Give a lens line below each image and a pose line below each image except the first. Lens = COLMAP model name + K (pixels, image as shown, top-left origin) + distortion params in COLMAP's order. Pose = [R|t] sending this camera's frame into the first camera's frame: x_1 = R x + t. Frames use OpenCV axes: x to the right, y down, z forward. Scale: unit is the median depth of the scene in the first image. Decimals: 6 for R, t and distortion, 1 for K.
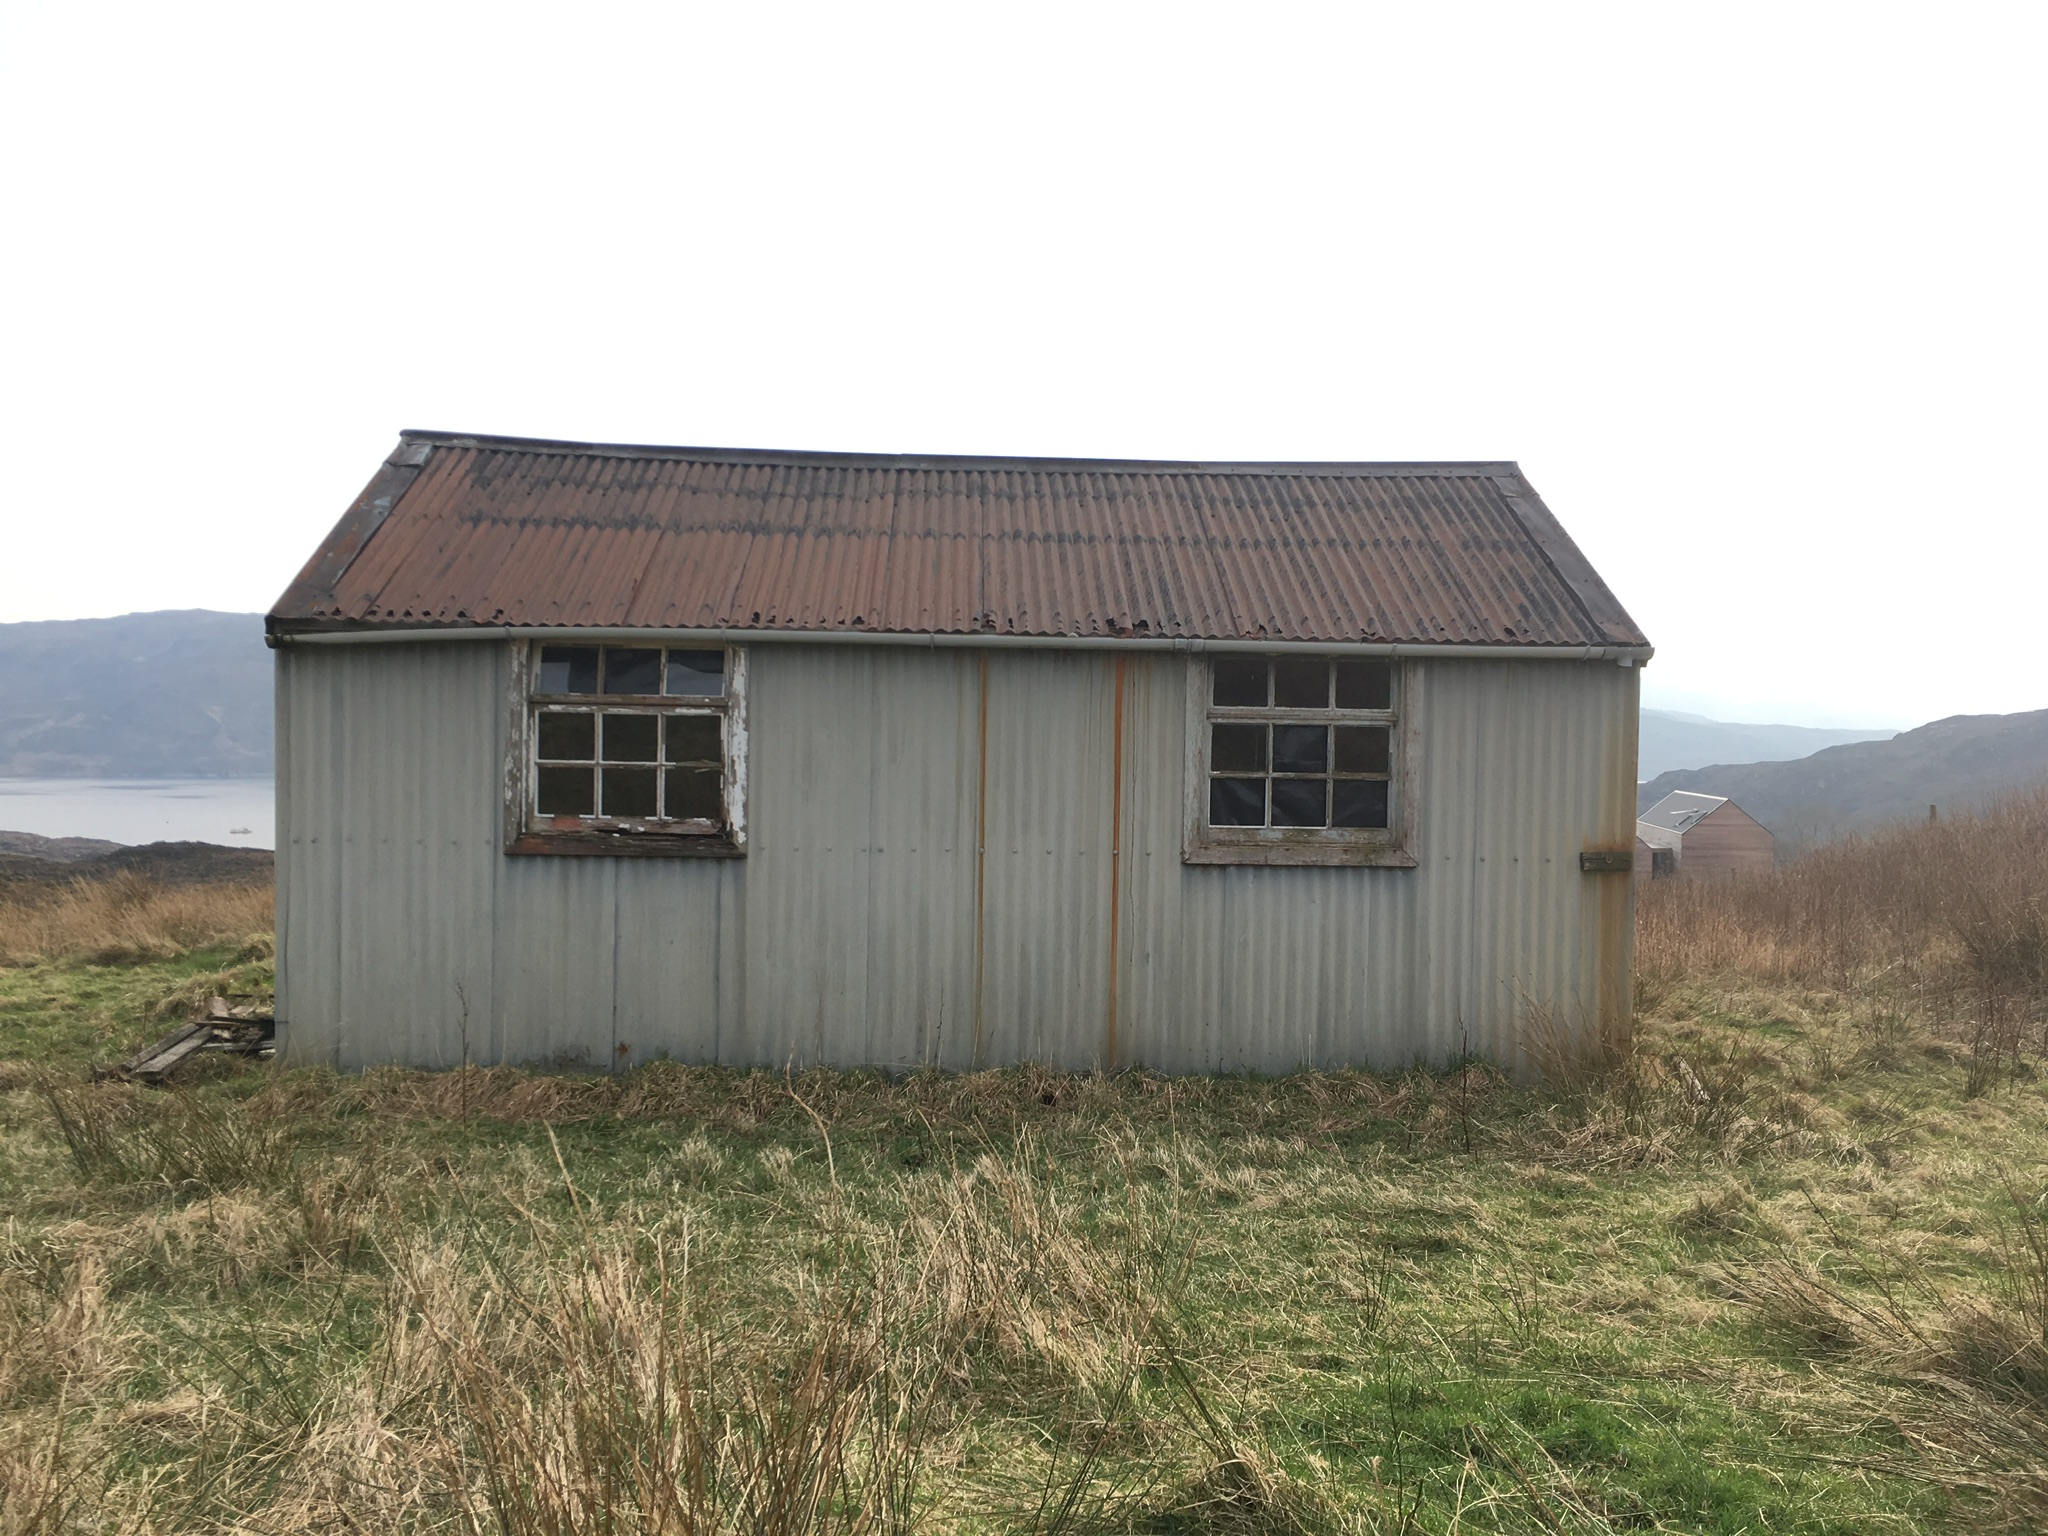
lens RADIAL K [[1742.6, 0, 1033.0], [0, 1742.6, 764.5], [0, 0, 1]] dist [0.069292, -0.060688]
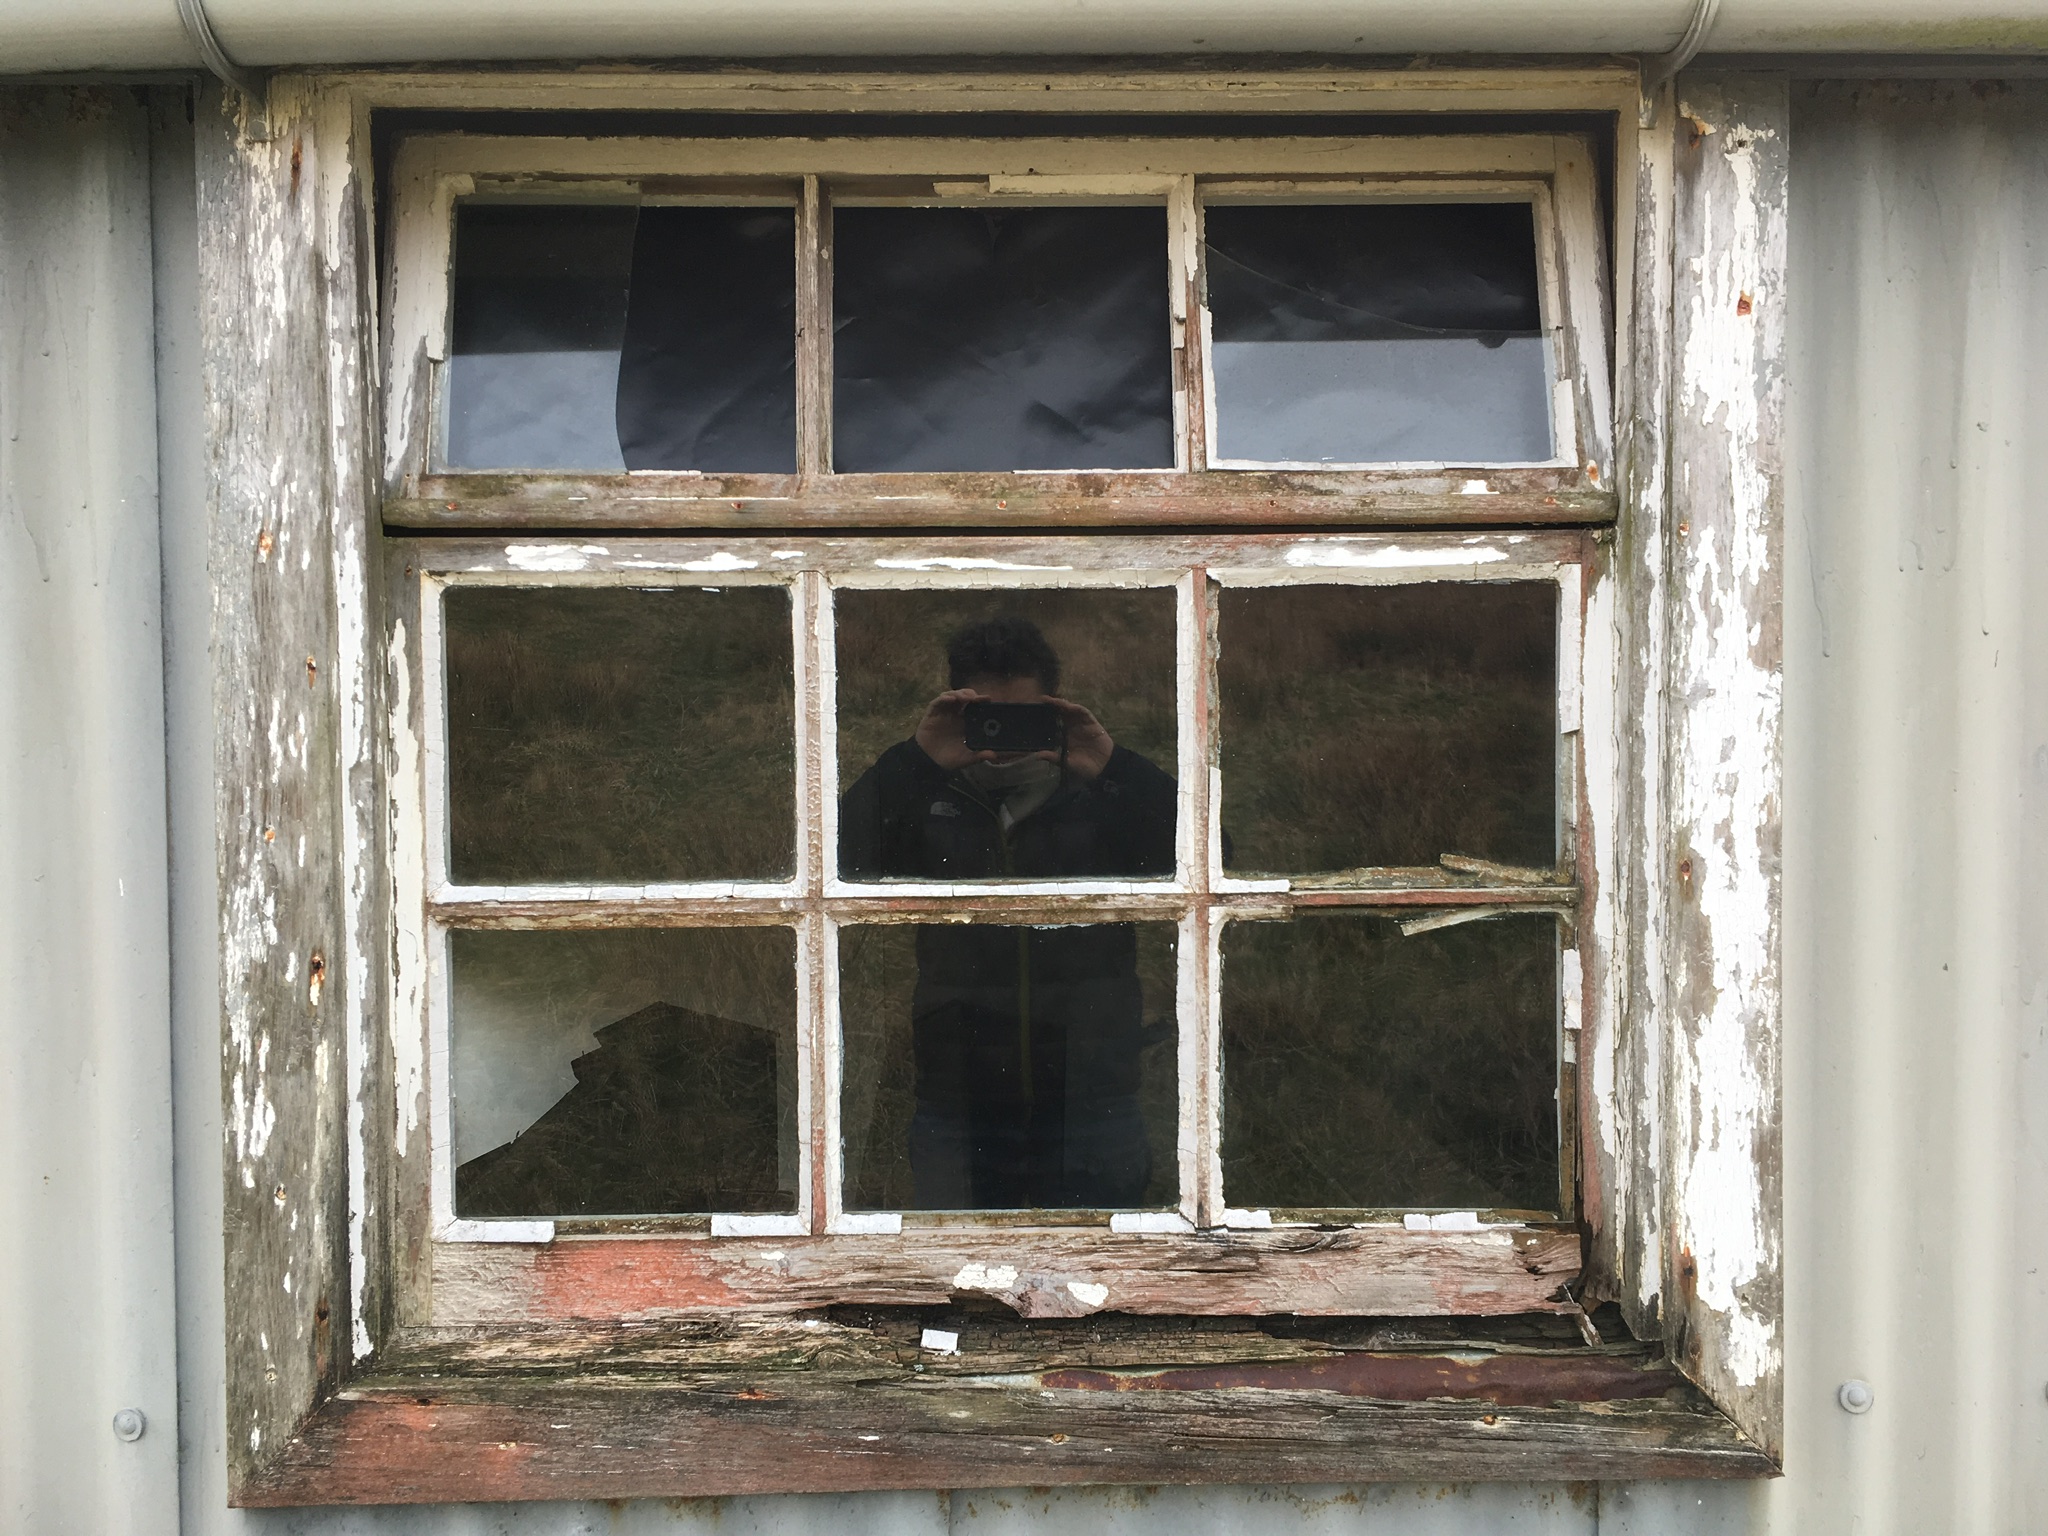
lens RADIAL K [[1742.6, 0, 1017.8], [0, 1742.6, 772.4], [0, 0, 1]] dist [0.069292, -0.060688]
pose [[0.999604, -0.028056, -0.002073, -0.229502], [0.028054, 0.999606, -0.000816, -0.011547], [0.002096, 0.000758, 0.999998, 0.838873]]
